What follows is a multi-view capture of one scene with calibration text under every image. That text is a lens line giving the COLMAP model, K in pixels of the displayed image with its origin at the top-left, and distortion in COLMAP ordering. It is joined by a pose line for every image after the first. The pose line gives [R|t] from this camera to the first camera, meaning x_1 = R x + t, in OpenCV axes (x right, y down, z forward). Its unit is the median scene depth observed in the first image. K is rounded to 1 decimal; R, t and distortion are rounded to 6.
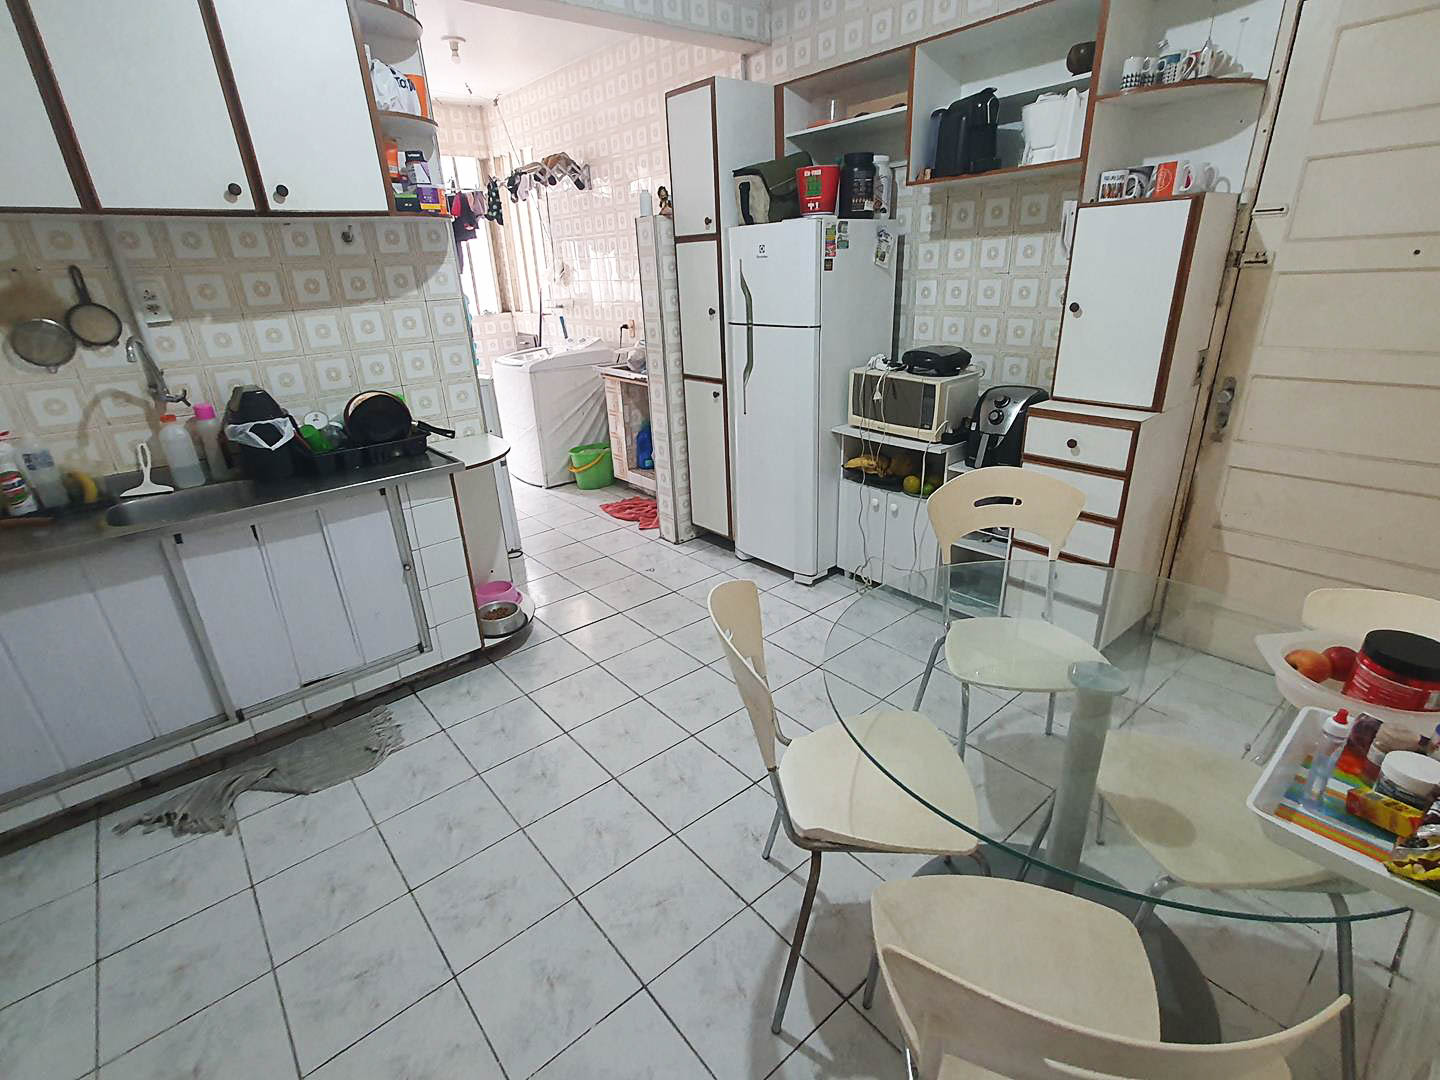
lens RADIAL K [[691.3, 0, 720.6], [0, 691.3, 548.3], [0, 0, 1]] dist [-0.006527, 0.007930]
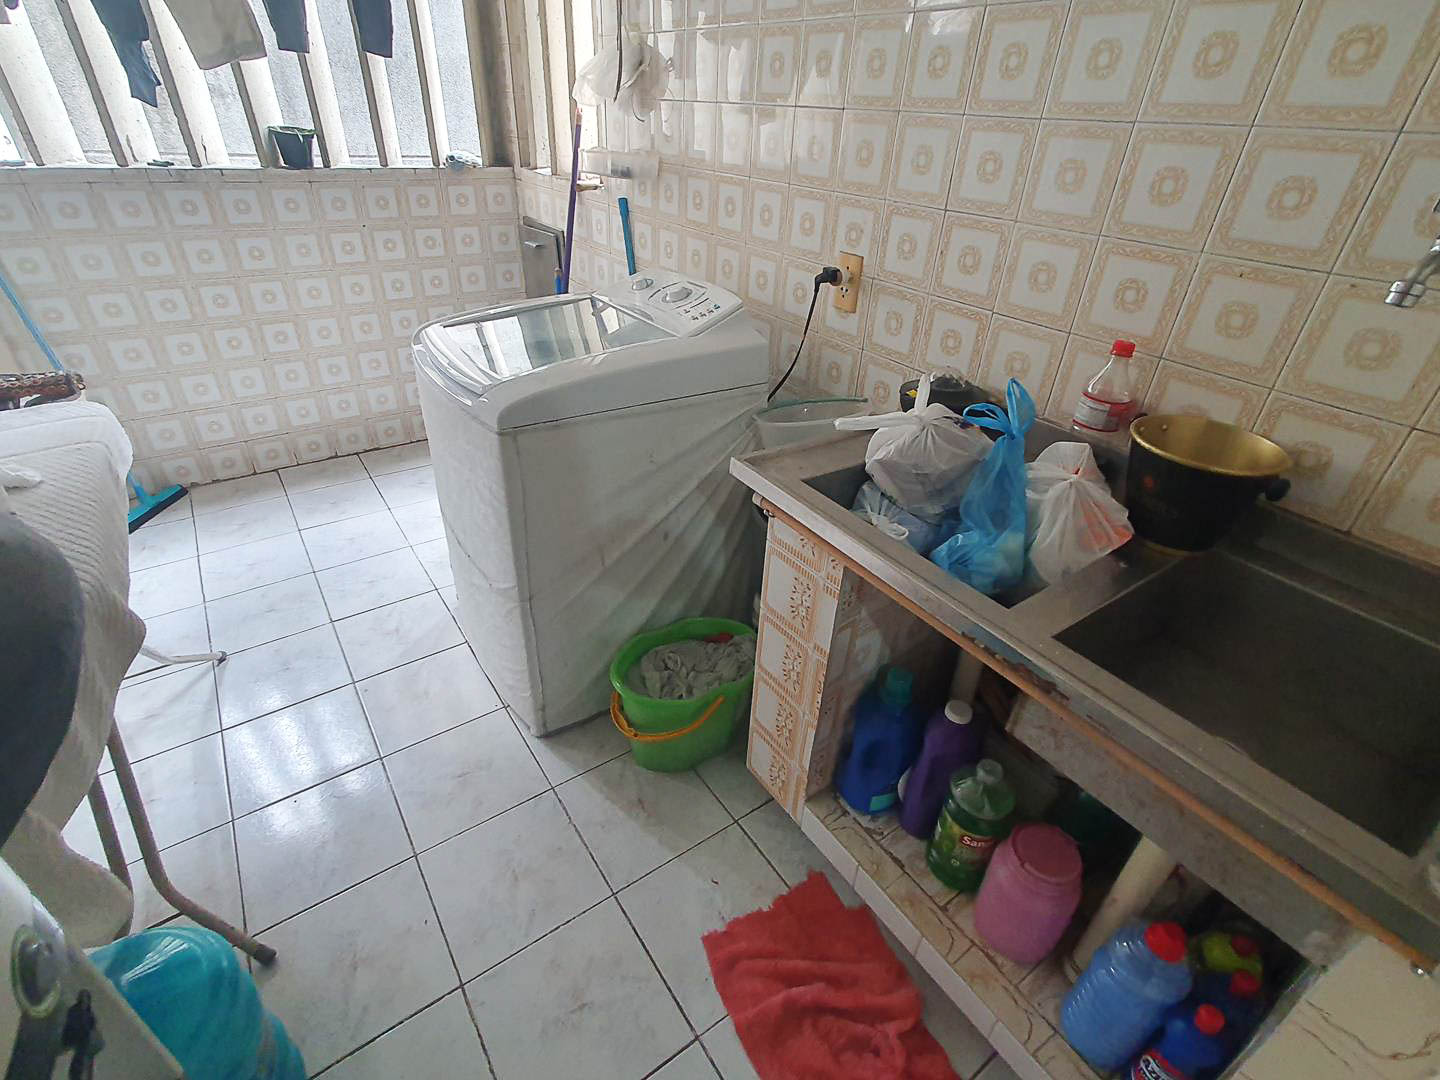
lens RADIAL K [[691.3, 0, 718.6], [0, 691.3, 545.5], [0, 0, 1]] dist [-0.006527, 0.007930]
pose [[0.991968, 0.122576, -0.031234, -0.320437], [-0.115184, 0.977364, 0.177462, -0.497196], [0.052280, -0.172439, 0.983632, 1.326626]]
